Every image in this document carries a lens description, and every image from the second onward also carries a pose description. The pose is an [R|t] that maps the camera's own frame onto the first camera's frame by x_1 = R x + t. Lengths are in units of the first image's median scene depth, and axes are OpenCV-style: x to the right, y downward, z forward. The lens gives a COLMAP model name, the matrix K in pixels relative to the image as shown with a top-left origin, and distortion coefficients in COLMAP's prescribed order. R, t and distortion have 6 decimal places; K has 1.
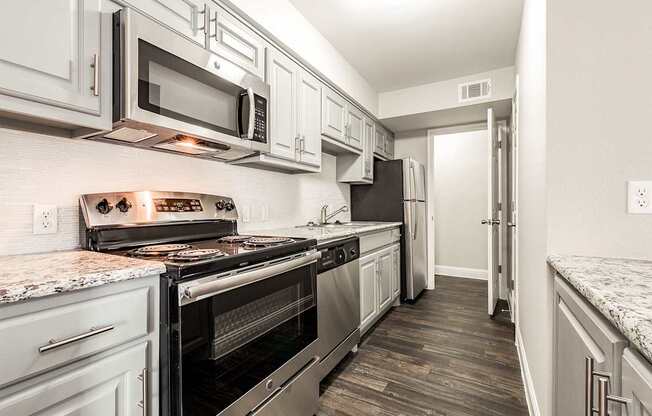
lens RADIAL K [[287.8, 0, 326.8], [0, 287.8, 207.2], [0, 0, 1]] dist [-0.003246, -0.000475]
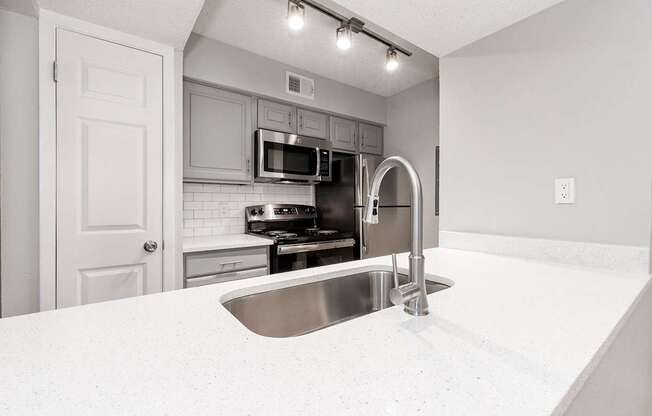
lens RADIAL K [[287.8, 0, 328.2], [0, 287.8, 206.8], [0, 0, 1]] dist [-0.003246, -0.000475]
pose [[0.905875, -0.006834, -0.423490, 0.630898], [0.007514, 0.999972, -0.000063, -0.036915], [0.423479, -0.003125, 0.905901, -0.705505]]
